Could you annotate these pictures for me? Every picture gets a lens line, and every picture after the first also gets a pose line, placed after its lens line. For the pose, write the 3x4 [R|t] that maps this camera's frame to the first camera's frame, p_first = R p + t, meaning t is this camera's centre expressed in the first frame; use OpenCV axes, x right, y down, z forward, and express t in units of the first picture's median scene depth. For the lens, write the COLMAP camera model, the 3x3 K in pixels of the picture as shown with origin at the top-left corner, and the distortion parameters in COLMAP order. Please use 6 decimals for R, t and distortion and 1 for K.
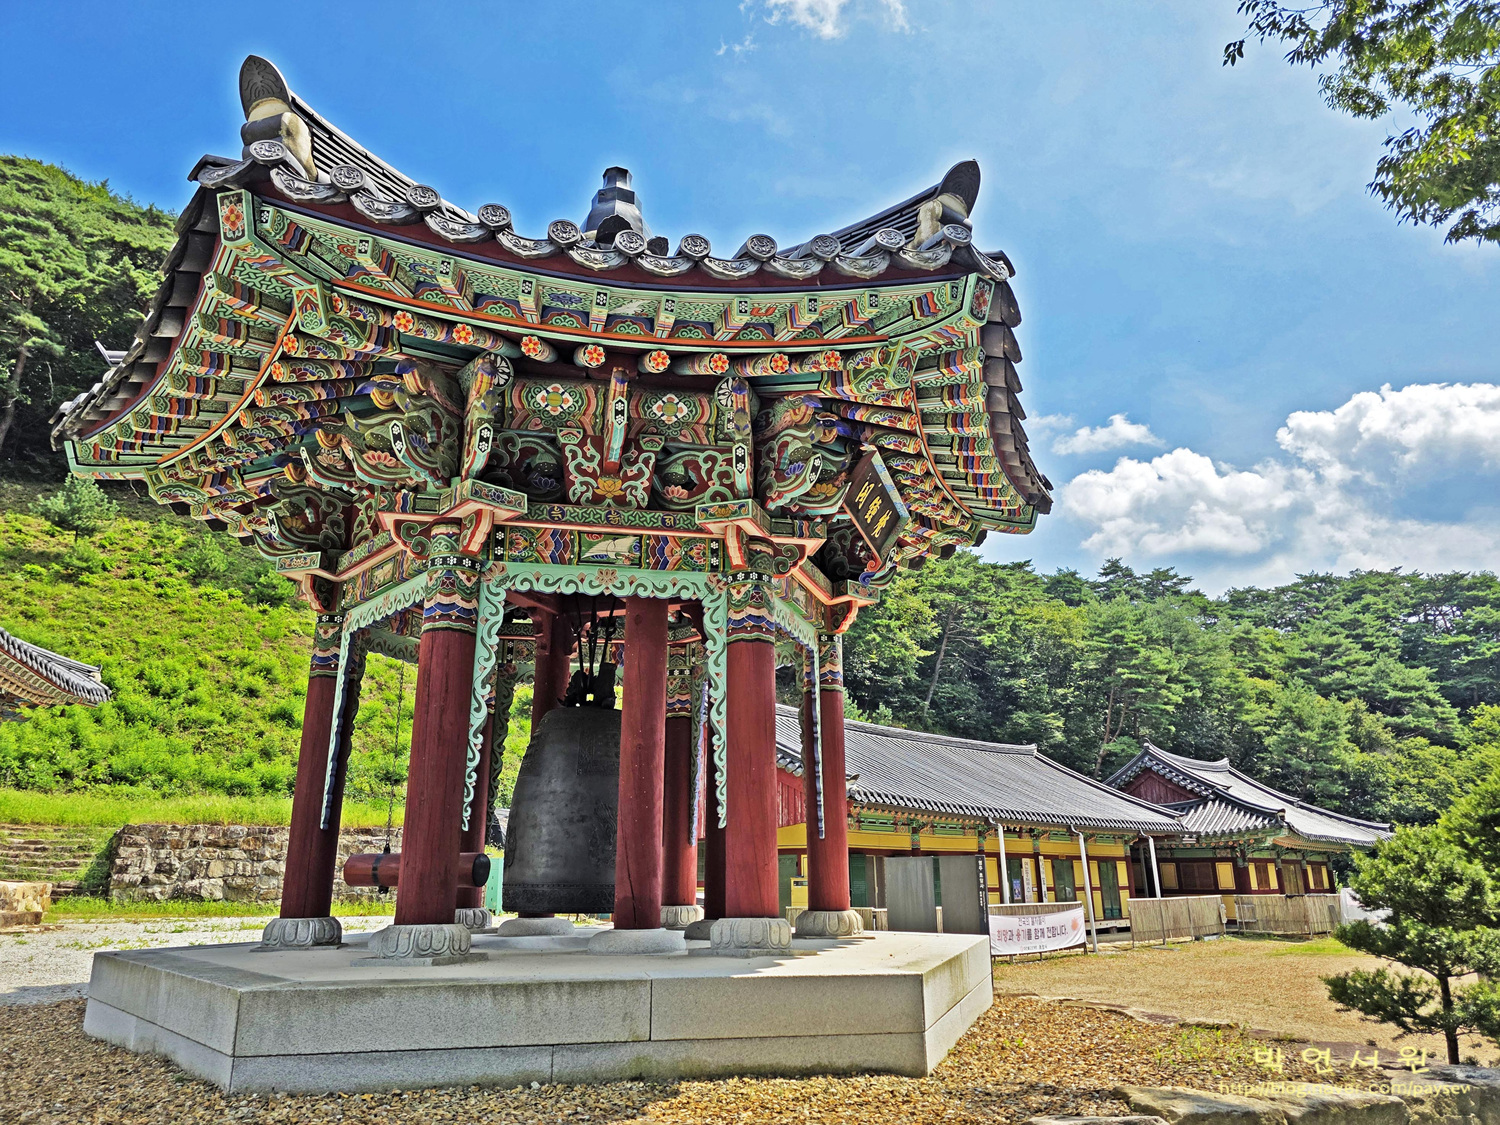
lens RADIAL K [[990.7, 0, 775.3], [0, 990.7, 560.6], [0, 0, 1]] dist [0.039563, -0.049795]
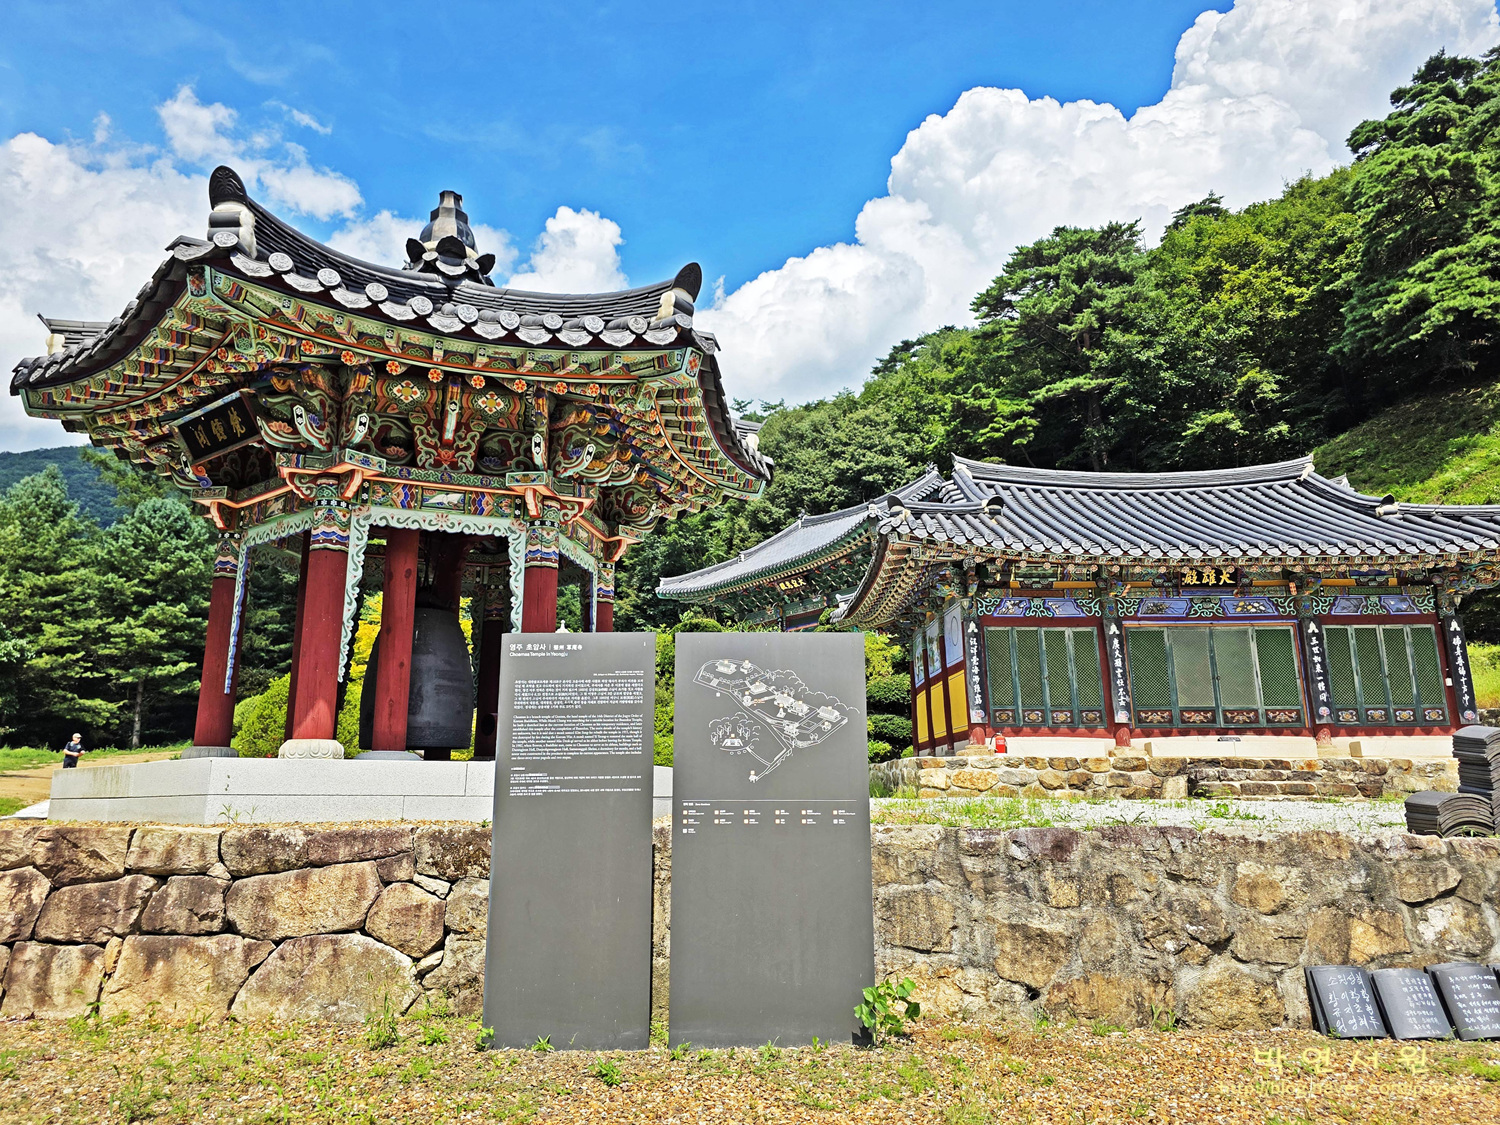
lens RADIAL K [[990.7, 0, 775.3], [0, 990.7, 560.6], [0, 0, 1]] dist [0.039563, -0.049795]
pose [[0.985353, 0.050046, 0.163020, 0.080521], [-0.064563, 0.994287, 0.085002, -0.078558], [-0.157835, -0.094282, 0.982954, -0.534959]]
